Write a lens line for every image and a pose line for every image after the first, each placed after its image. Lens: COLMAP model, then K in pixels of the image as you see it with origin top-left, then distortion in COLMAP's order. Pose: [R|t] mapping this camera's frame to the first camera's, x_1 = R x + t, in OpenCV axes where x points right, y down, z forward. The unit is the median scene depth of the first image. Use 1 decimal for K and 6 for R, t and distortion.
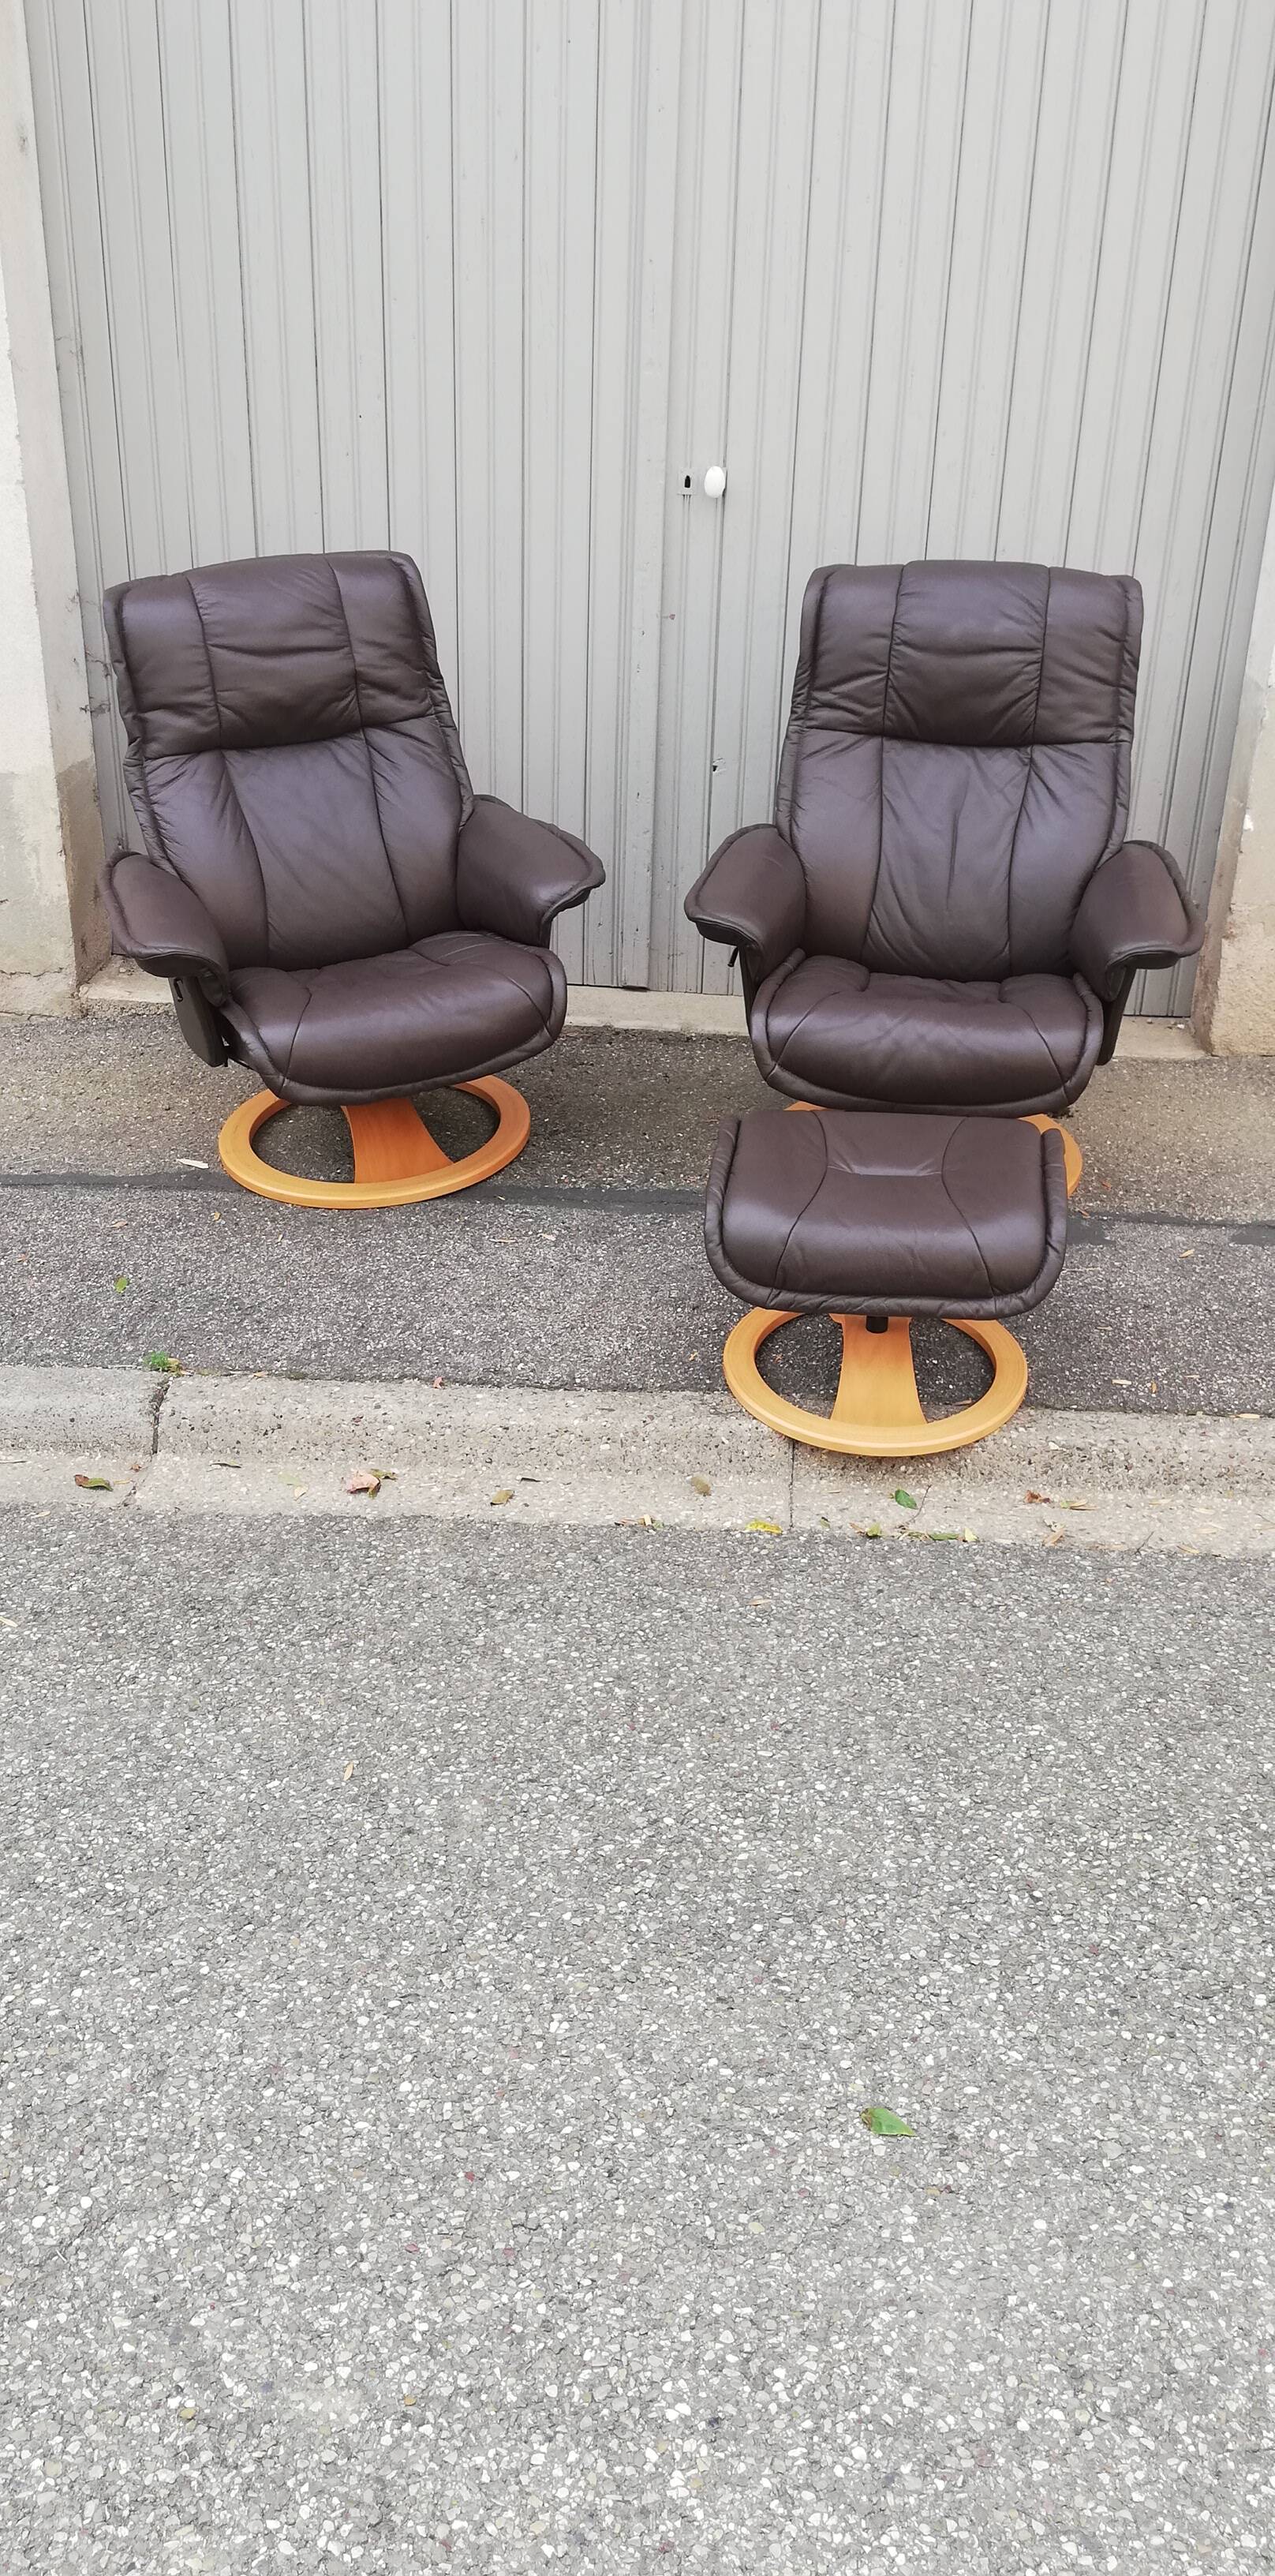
lens RADIAL K [[1961.5, 0, 634.3], [0, 1961.5, 1305.8], [0, 0, 1]] dist [0.056749, -0.094111]
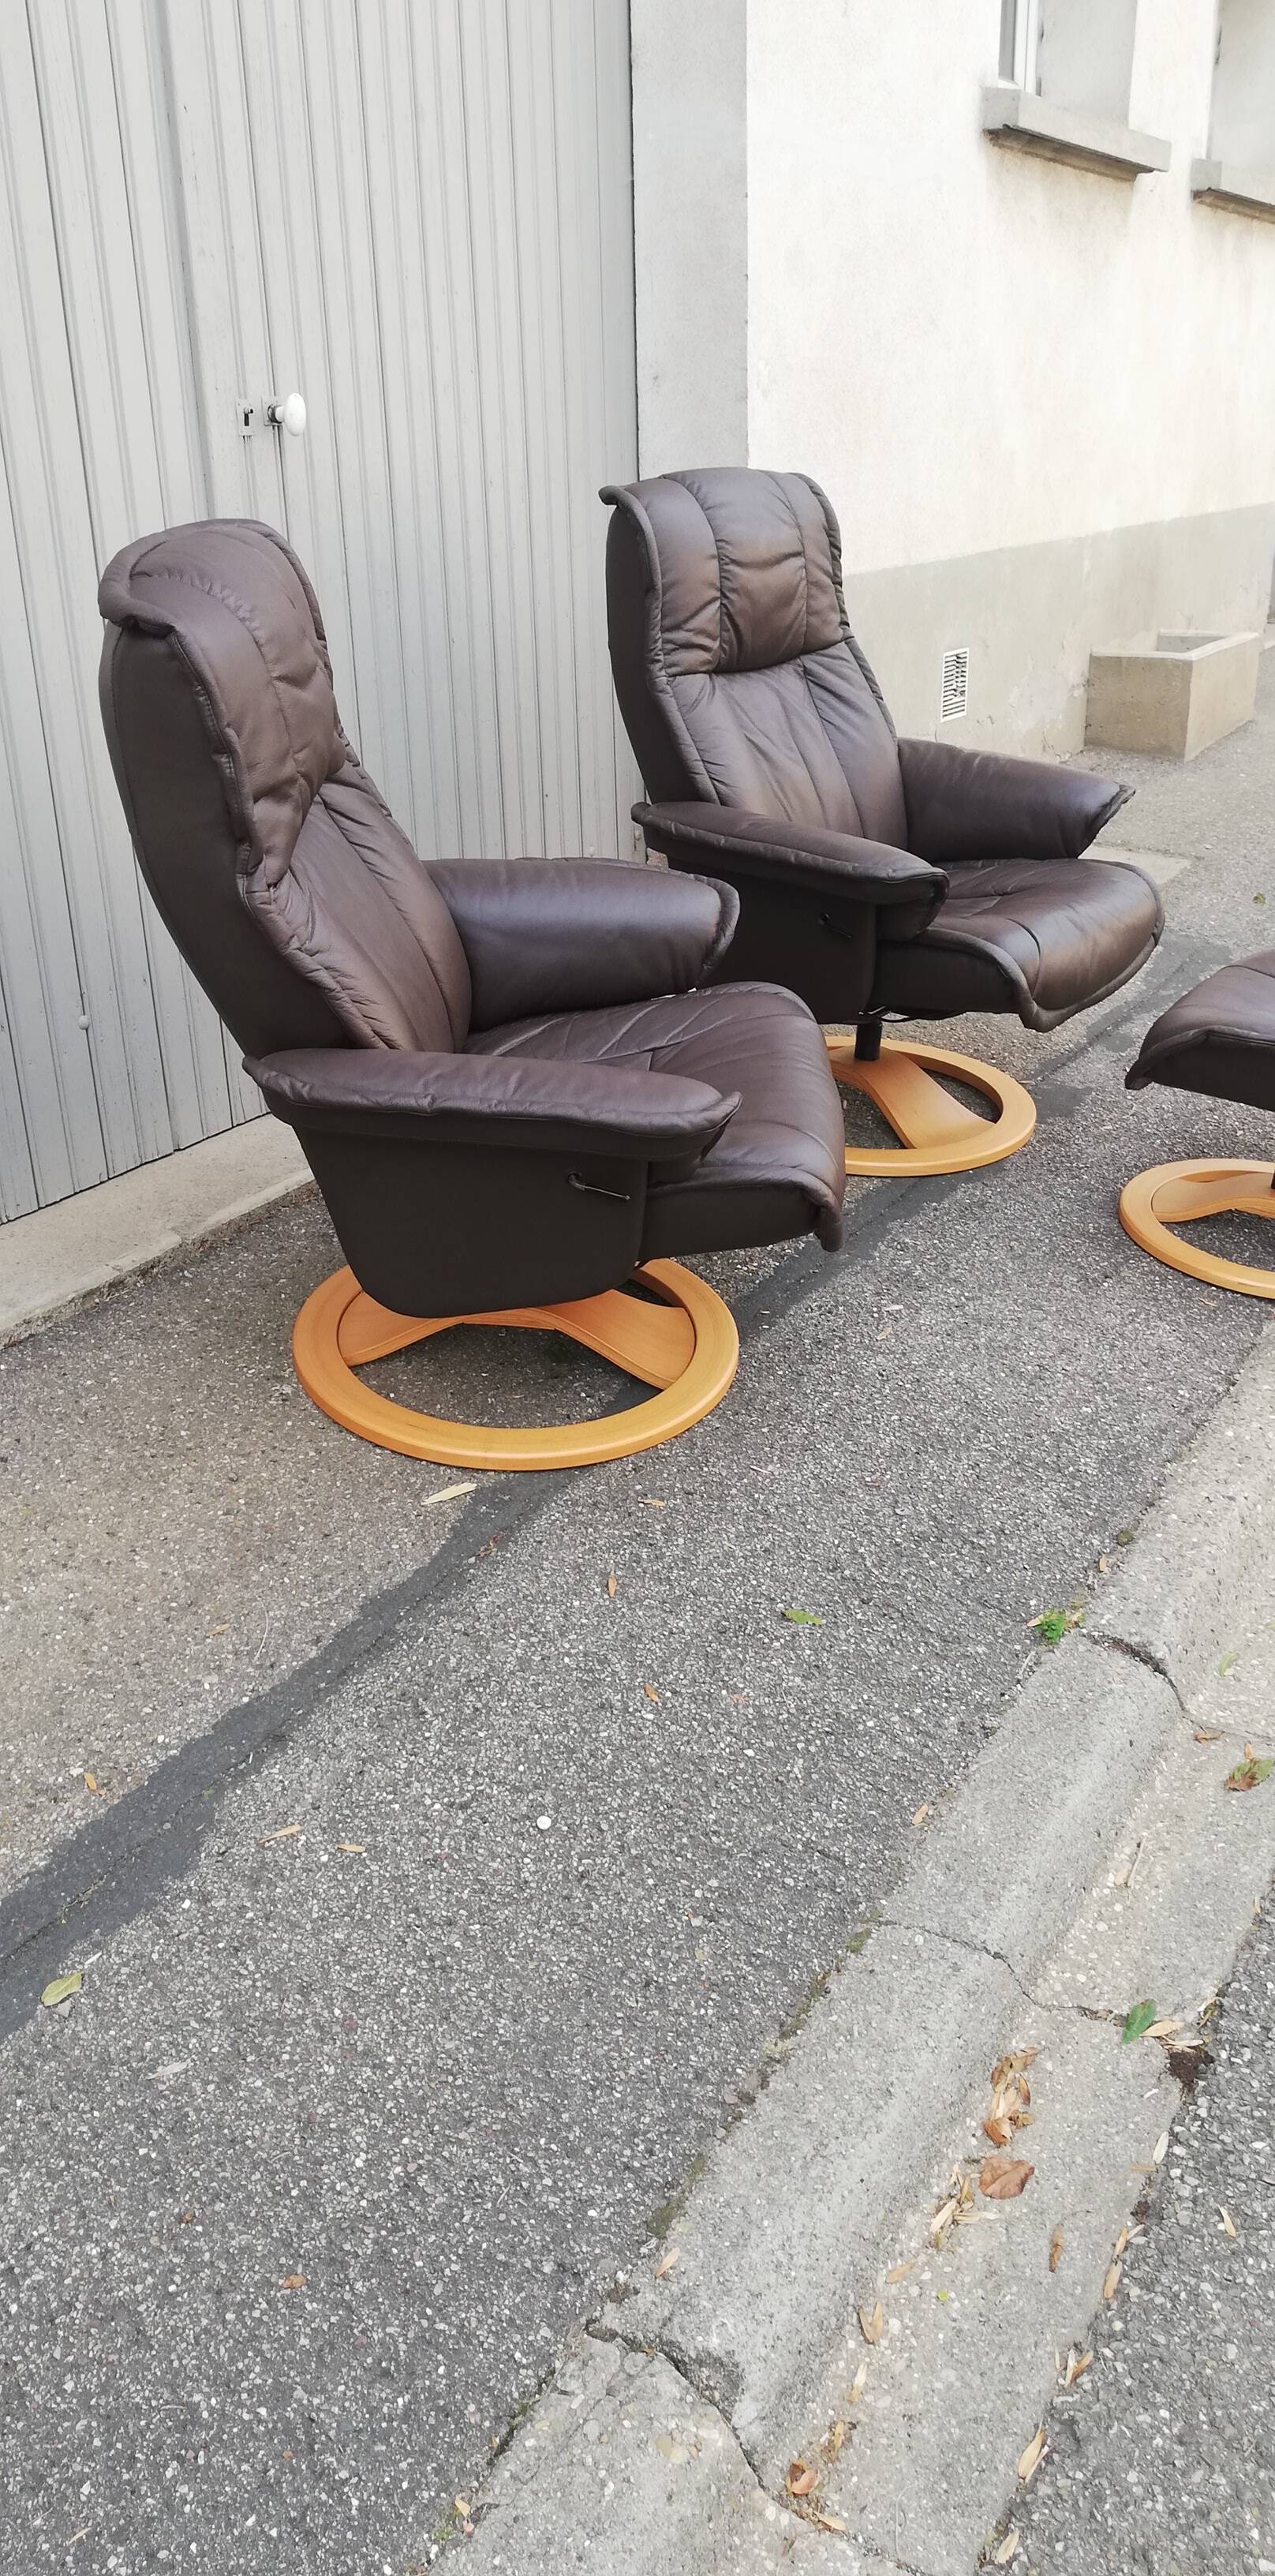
lens RADIAL K [[1961.5, 0, 618.4], [0, 1961.5, 1297.4], [0, 0, 1]] dist [0.056749, -0.094111]
pose [[0.428853, -0.401118, 0.809438, -0.741233], [0.428647, 0.879079, 0.208524, -0.254942], [-0.795202, 0.257537, 0.548933, 0.645989]]
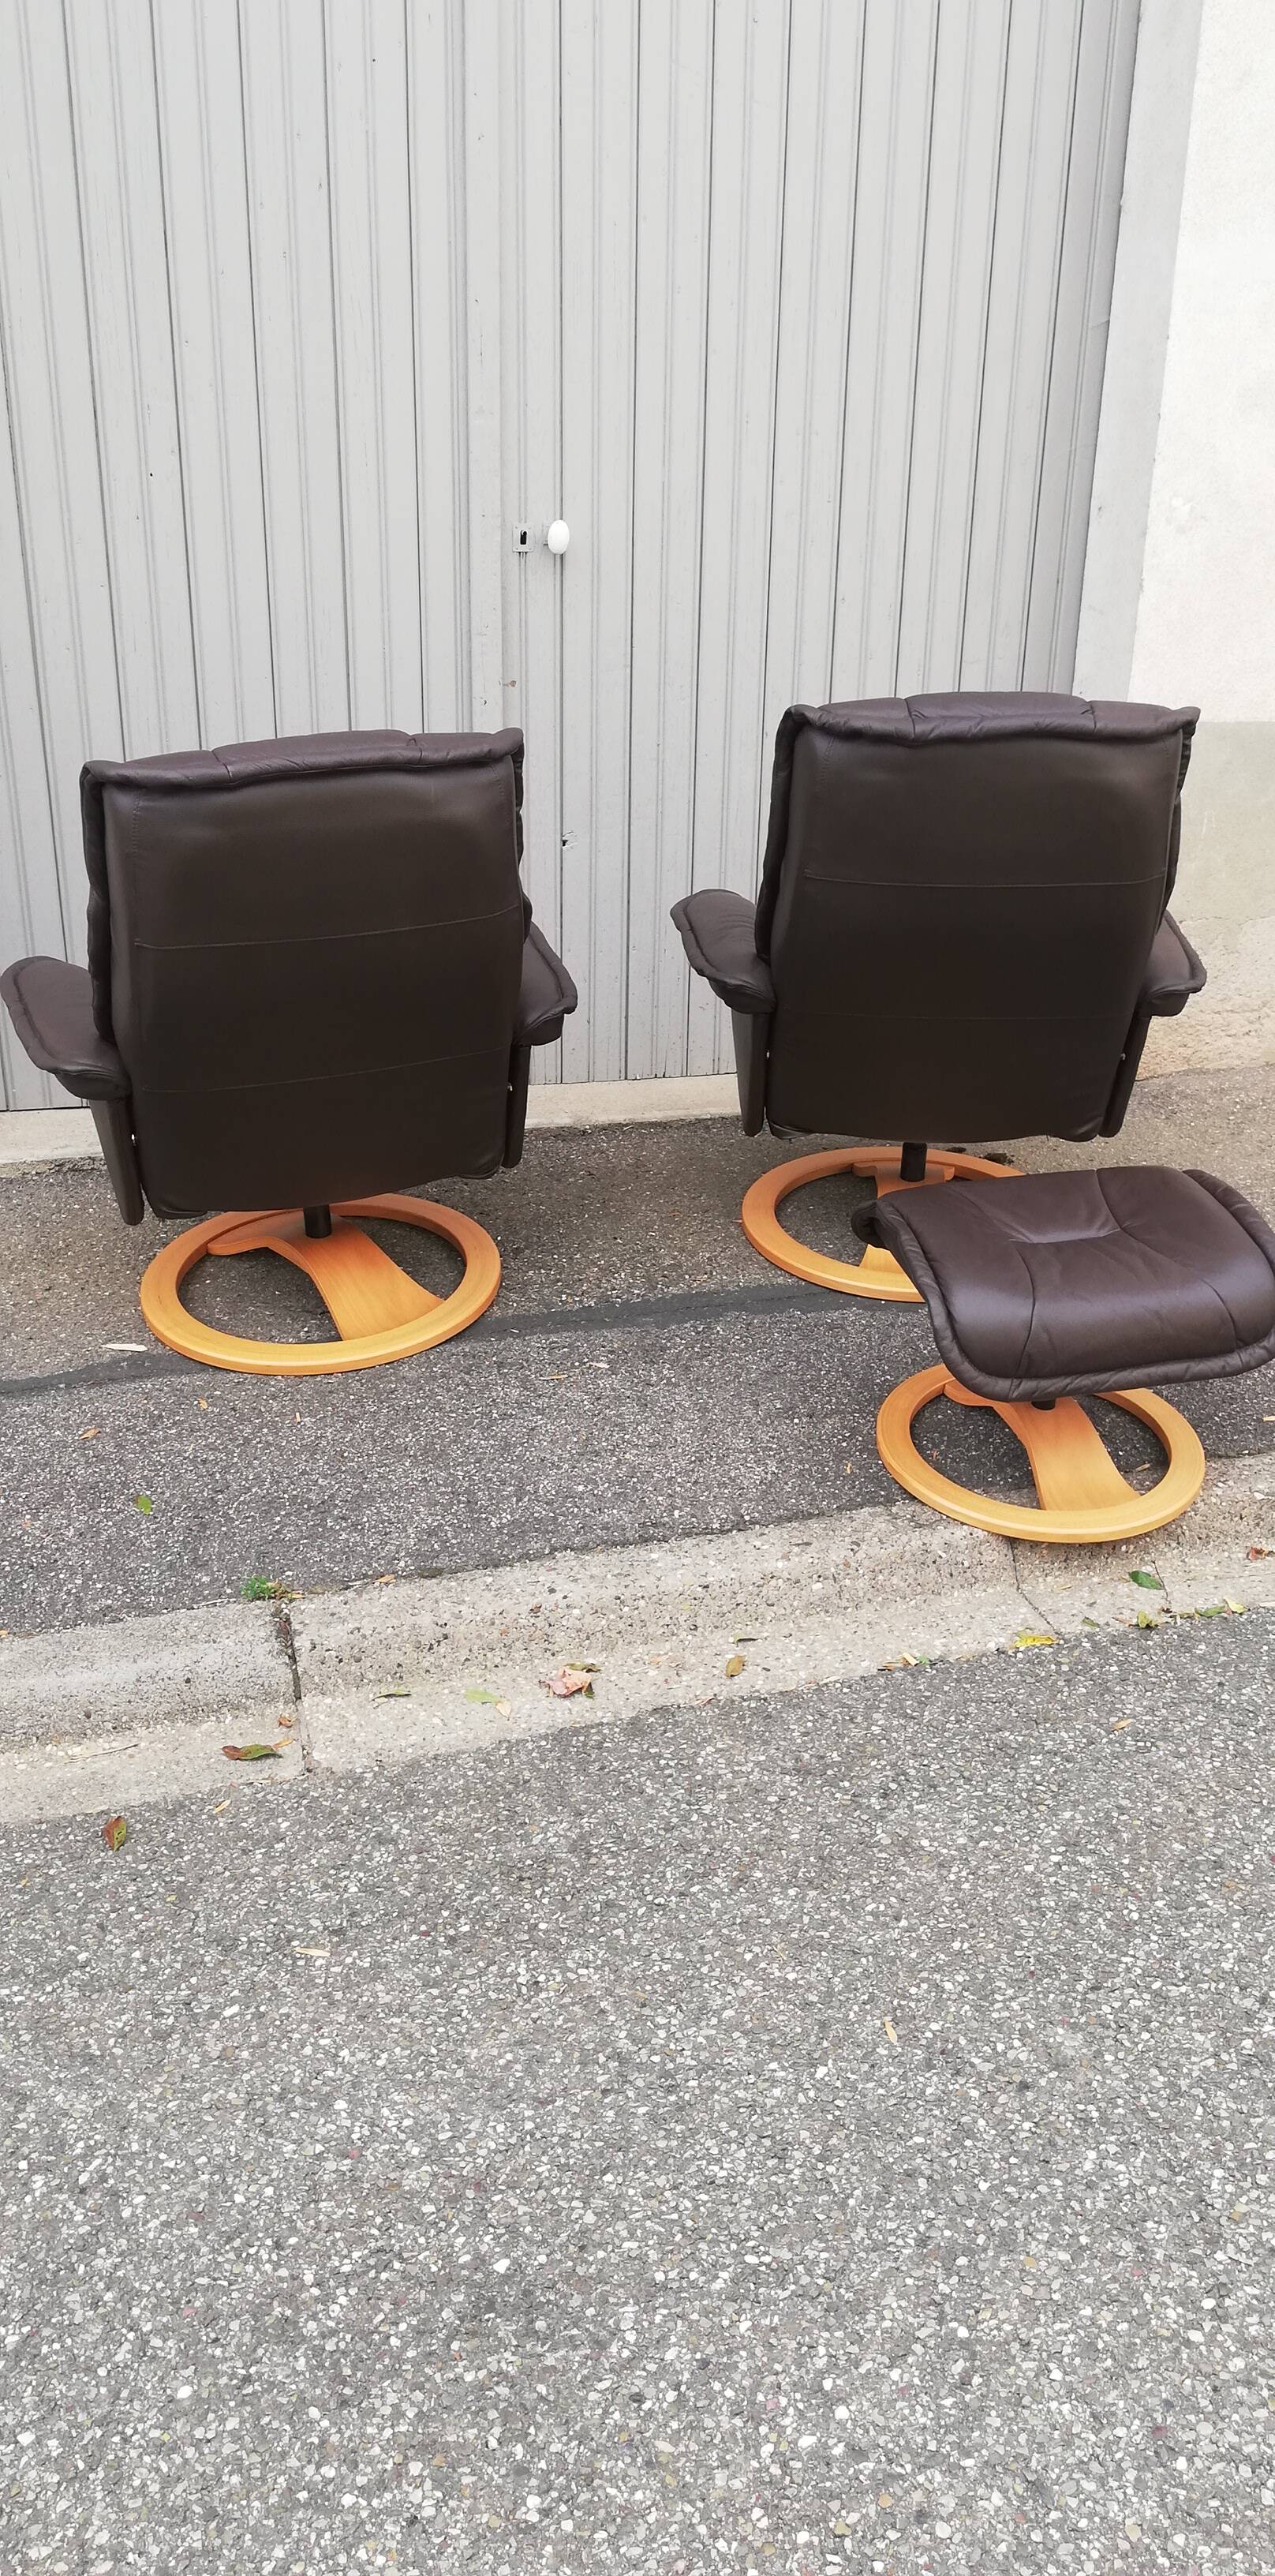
lens RADIAL K [[1961.5, 0, 641.2], [0, 1961.5, 1302.2], [0, 0, 1]] dist [0.056749, -0.094111]
pose [[0.938265, -0.147744, 0.312777, -0.300383], [0.160273, 0.986965, -0.014579, -0.047325], [-0.306546, 0.063809, 0.949715, 0.145475]]
